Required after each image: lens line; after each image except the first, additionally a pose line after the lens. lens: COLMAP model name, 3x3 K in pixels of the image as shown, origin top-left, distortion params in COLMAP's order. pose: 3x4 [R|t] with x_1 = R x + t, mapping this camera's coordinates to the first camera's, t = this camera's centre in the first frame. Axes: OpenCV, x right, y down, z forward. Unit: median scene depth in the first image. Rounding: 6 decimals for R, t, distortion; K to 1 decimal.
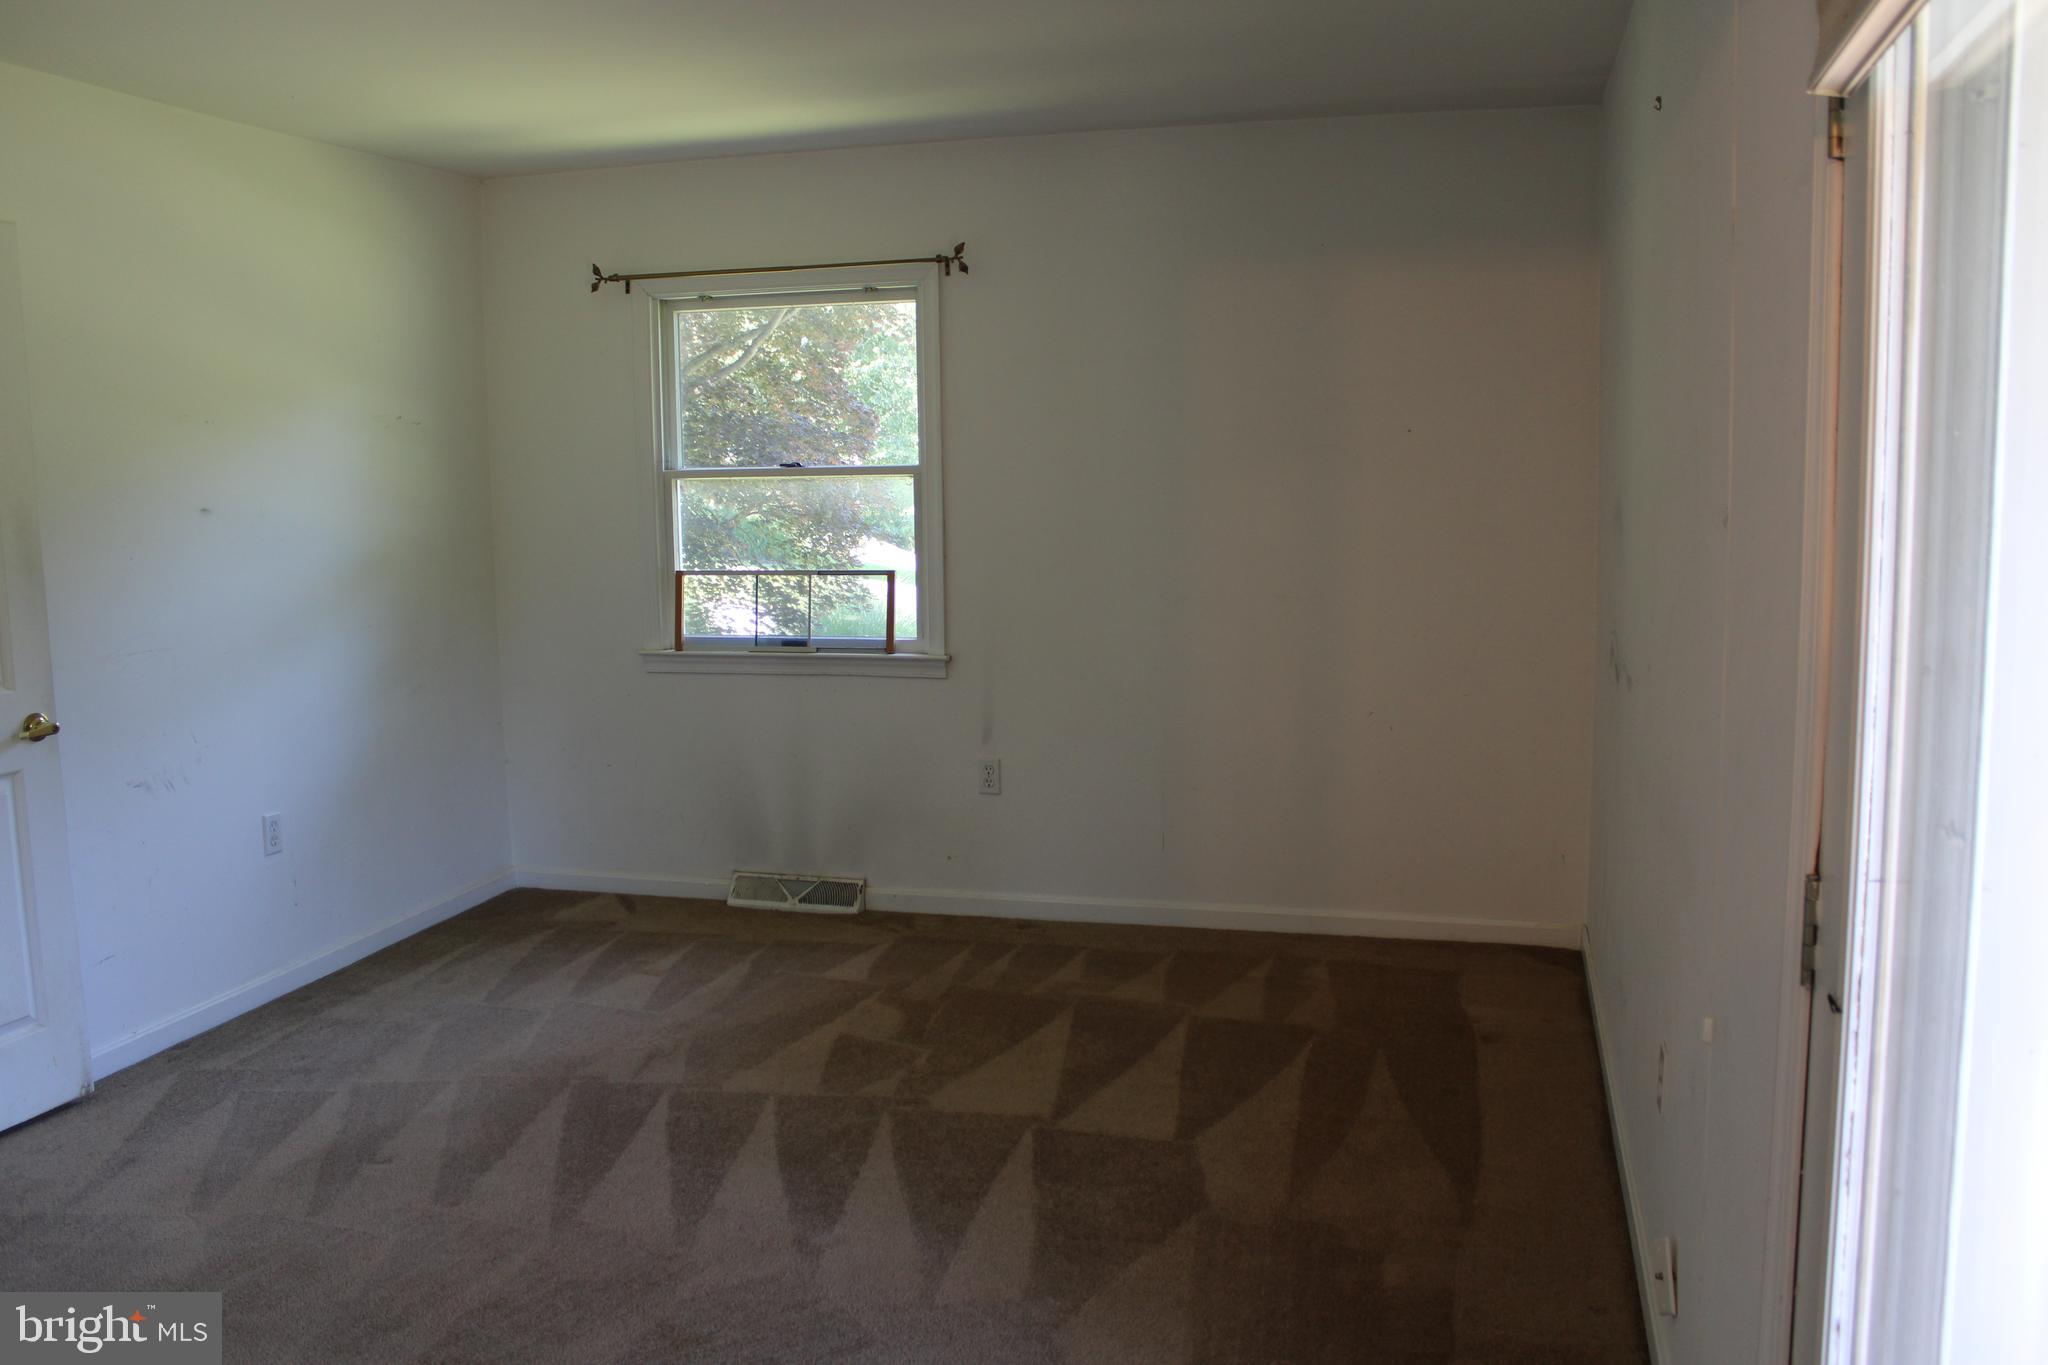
lens RADIAL K [[1698.9, 0, 1028.8], [0, 1698.9, 681.7], [0, 0, 1]] dist [-0.163395, 0.142396]
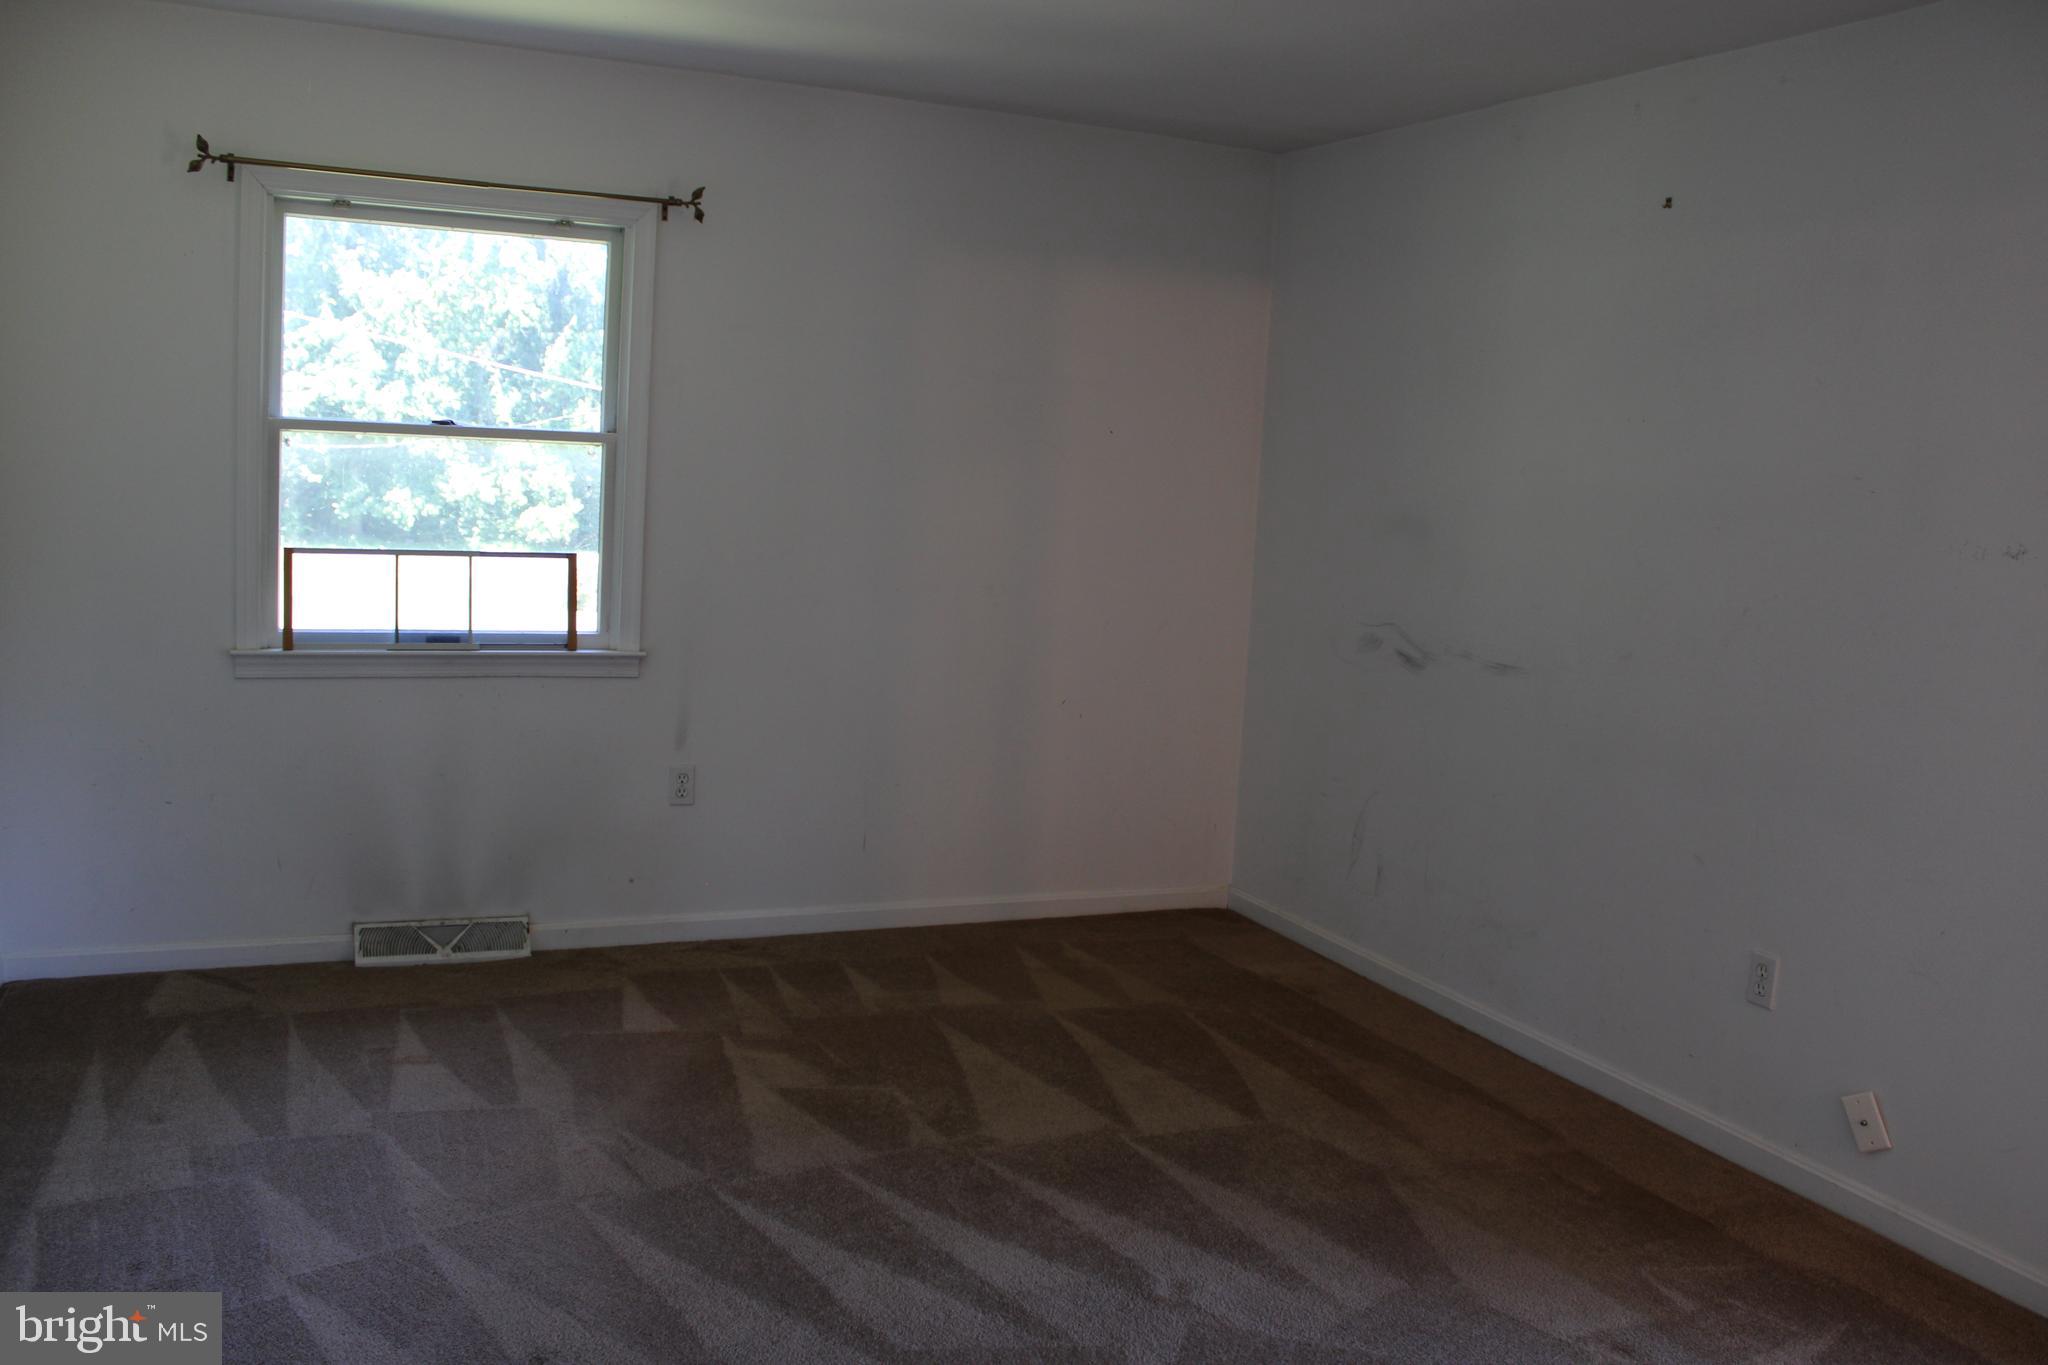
lens RADIAL K [[1698.9, 0, 1030.3], [0, 1698.9, 680.7], [0, 0, 1]] dist [-0.163395, 0.142396]
pose [[0.769403, -0.024649, 0.638287, -0.448044], [0.016008, 0.999685, 0.019309, -0.013811], [-0.638563, -0.004639, 0.769556, 0.198123]]
